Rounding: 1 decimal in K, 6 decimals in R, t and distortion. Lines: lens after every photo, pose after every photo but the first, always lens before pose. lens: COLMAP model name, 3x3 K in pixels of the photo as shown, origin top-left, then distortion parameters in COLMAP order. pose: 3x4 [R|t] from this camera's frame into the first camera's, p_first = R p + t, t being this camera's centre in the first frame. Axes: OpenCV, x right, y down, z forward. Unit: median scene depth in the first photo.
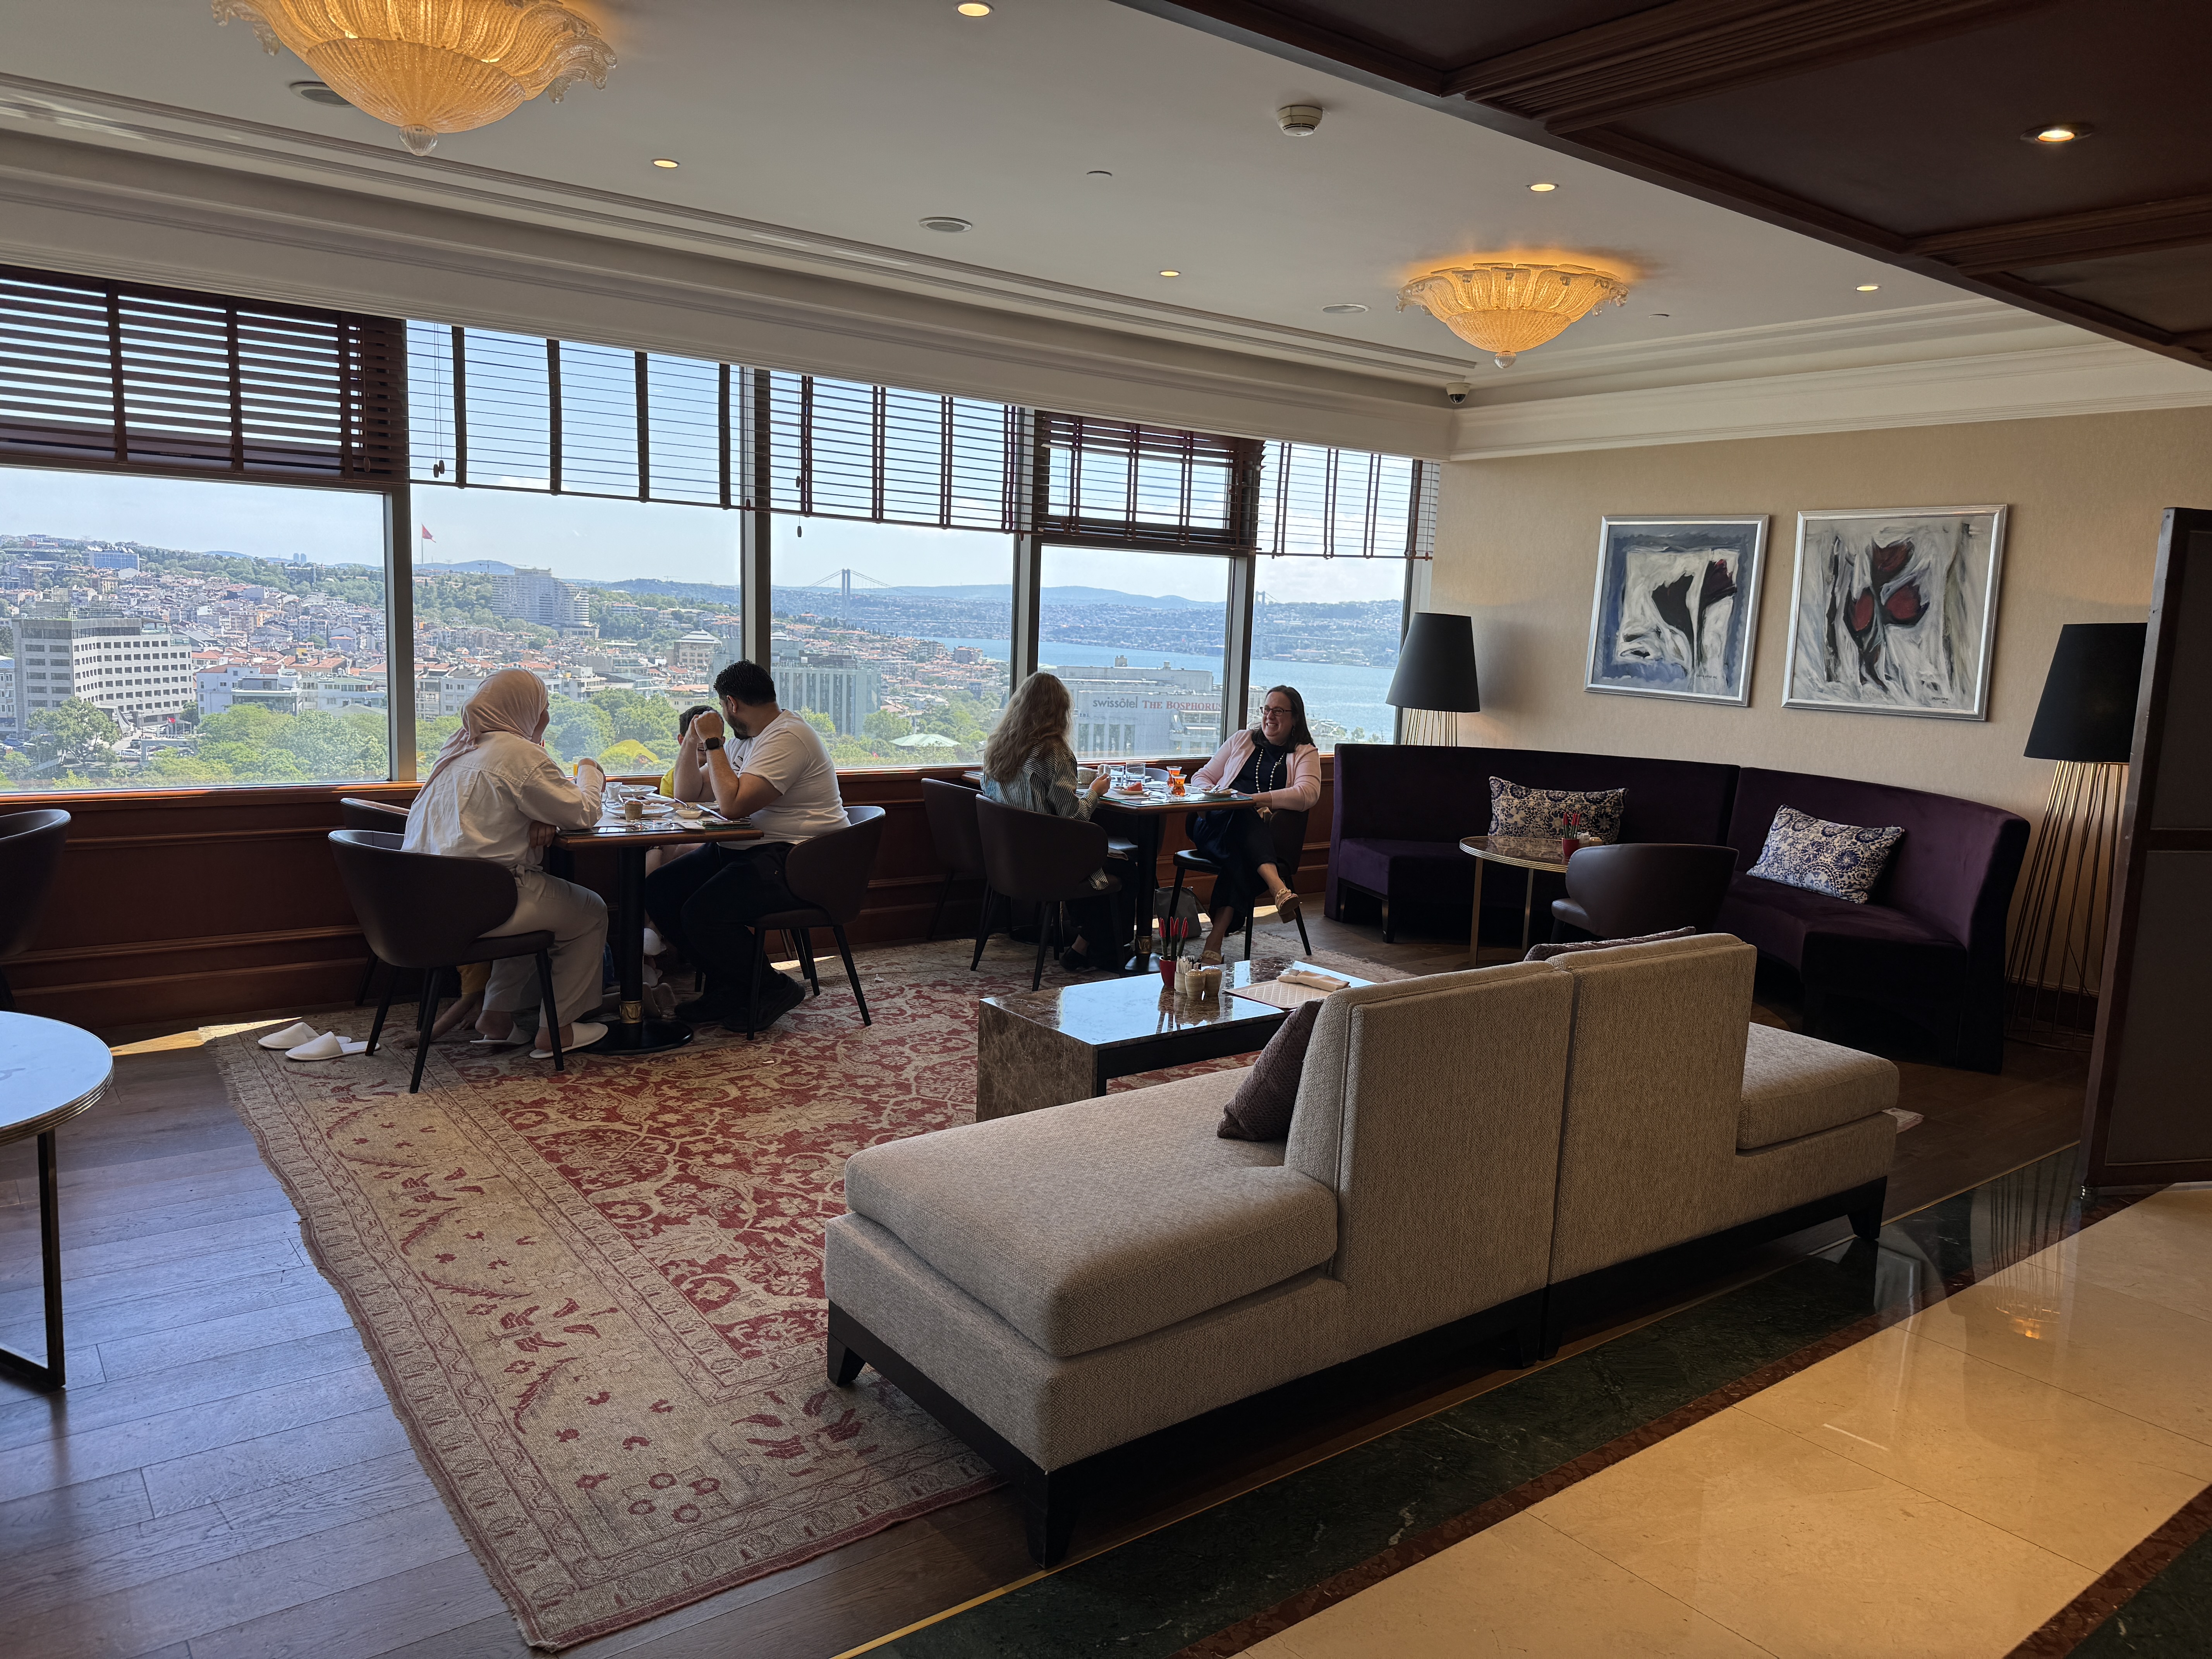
lens RADIAL K [[1555.8, 0, 1105.5], [0, 1555.8, 835.9], [0, 0, 1]] dist [-0.003545, -0.001165]
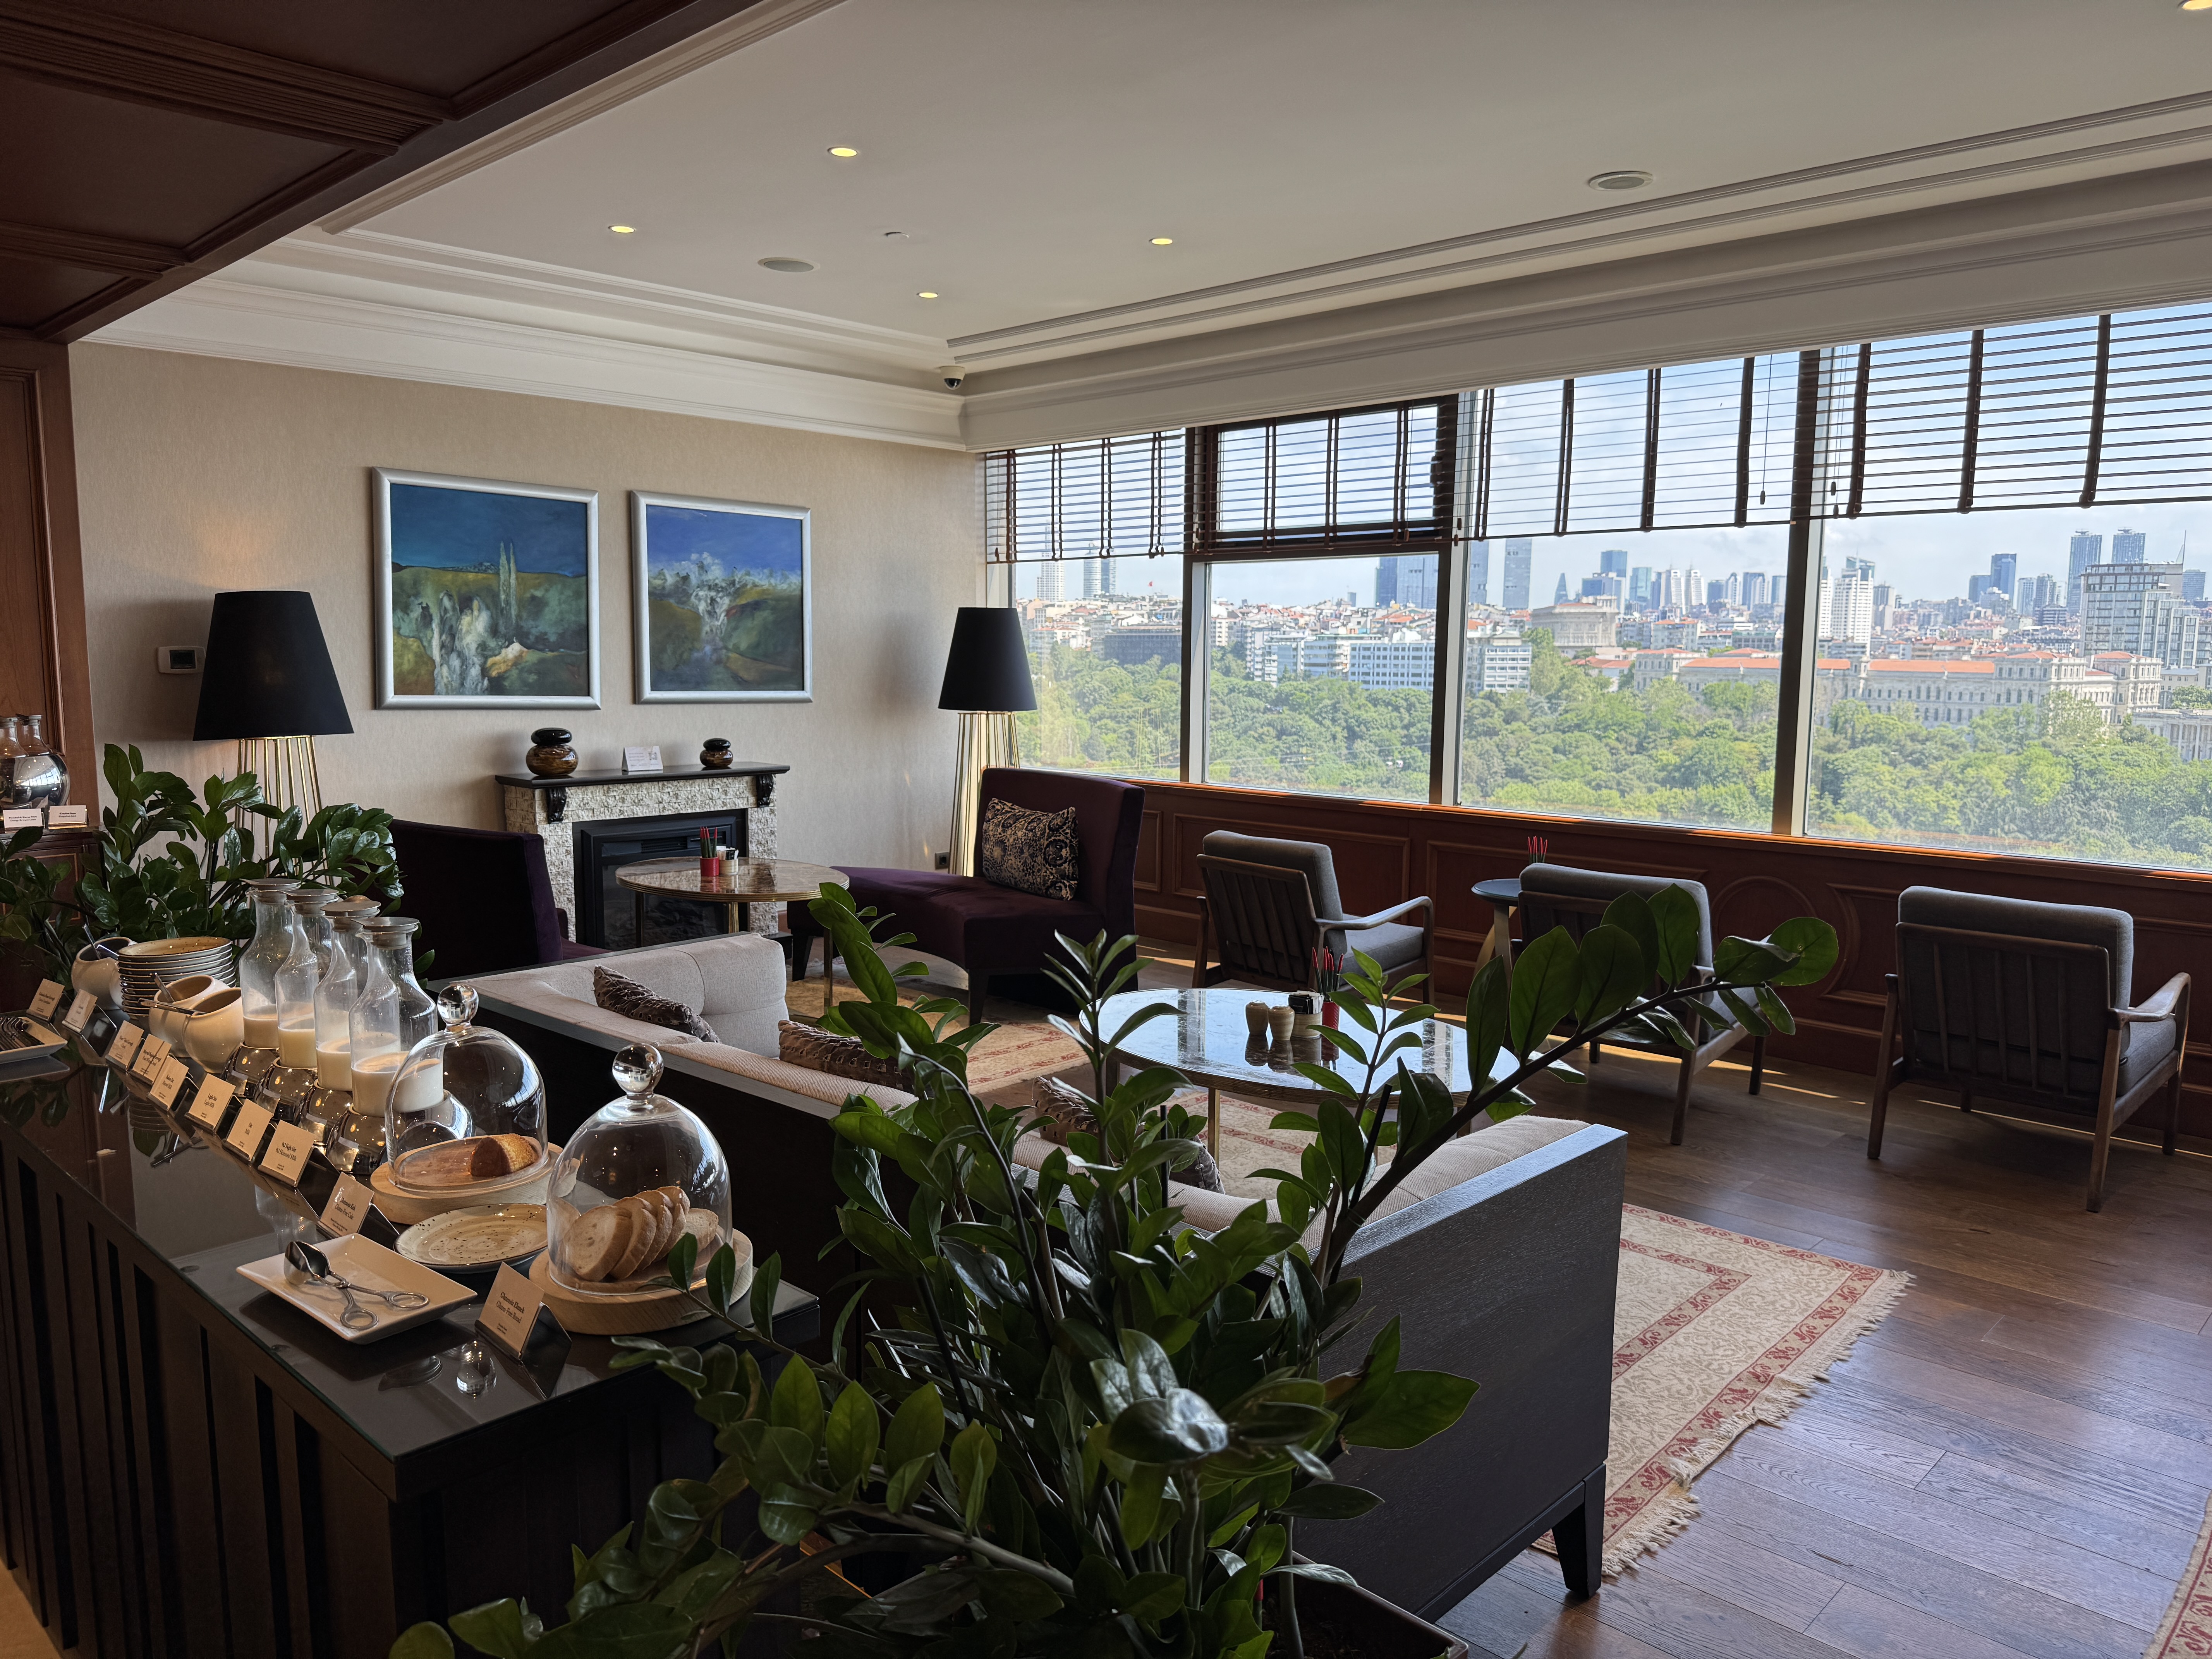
lens RADIAL K [[1555.8, 0, 1105.3], [0, 1555.8, 830.9], [0, 0, 1]] dist [-0.003545, -0.001165]
pose [[0.148917, 0.093058, -0.984461, 0.776861], [-0.125591, 0.989280, 0.074516, -0.079583], [0.980842, 0.112543, 0.159008, 0.709375]]
